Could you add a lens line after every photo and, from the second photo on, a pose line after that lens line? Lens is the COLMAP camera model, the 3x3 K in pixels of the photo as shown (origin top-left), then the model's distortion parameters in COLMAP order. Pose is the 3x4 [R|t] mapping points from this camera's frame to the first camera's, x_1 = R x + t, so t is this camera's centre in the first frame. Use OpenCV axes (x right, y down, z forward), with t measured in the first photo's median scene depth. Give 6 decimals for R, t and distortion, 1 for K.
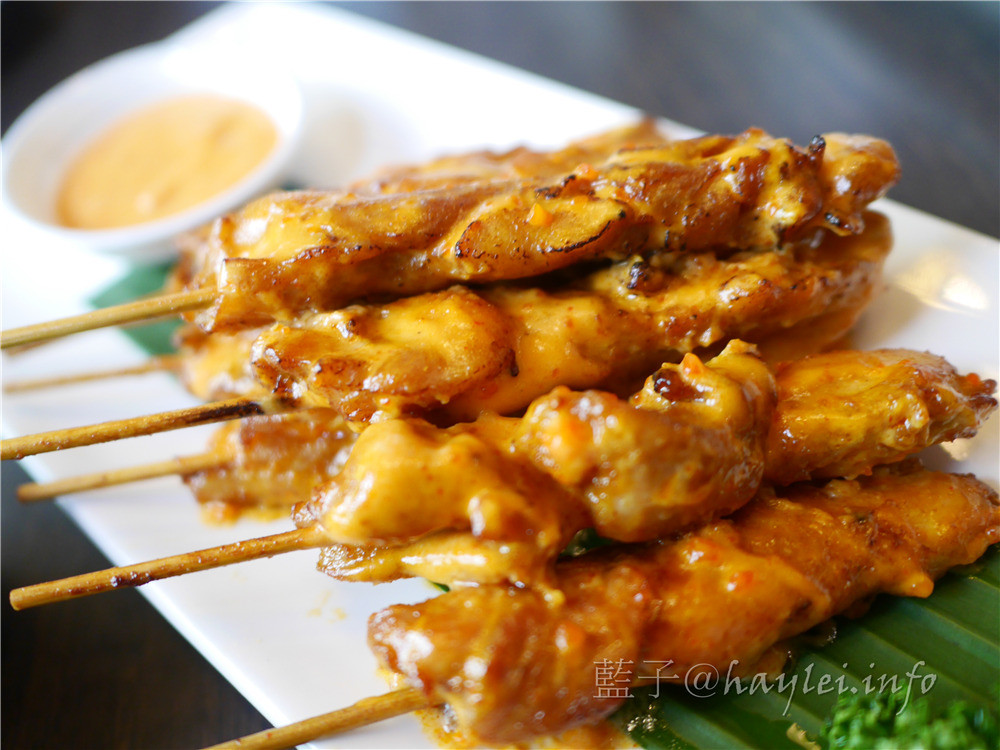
lens RADIAL K [[845.9, 0, 500.0], [0, 845.9, 375.0], [0, 0, 1]] dist [-0.034663, -0.001691]
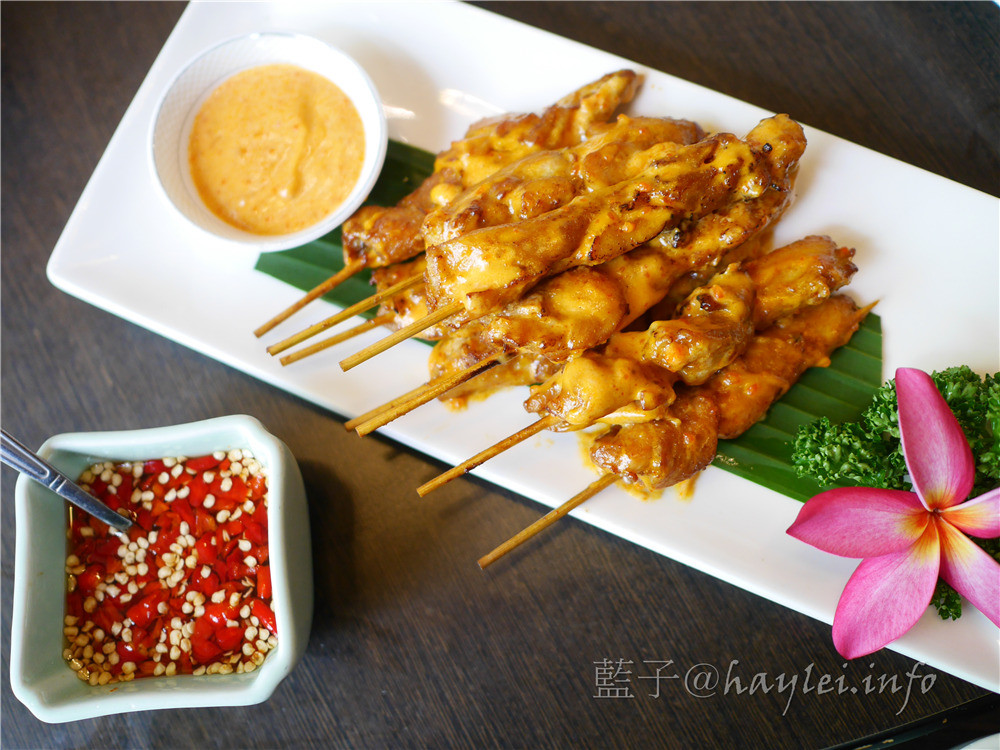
lens RADIAL K [[871.2, 0, 500.0], [0, 871.2, 375.0], [0, 0, 1]] dist [0.005178, 0.002347]
pose [[0.950512, -0.264683, 0.162693, -0.626655], [0.166861, 0.876627, 0.451311, -0.831147], [-0.262075, -0.401830, 0.877411, -0.709327]]
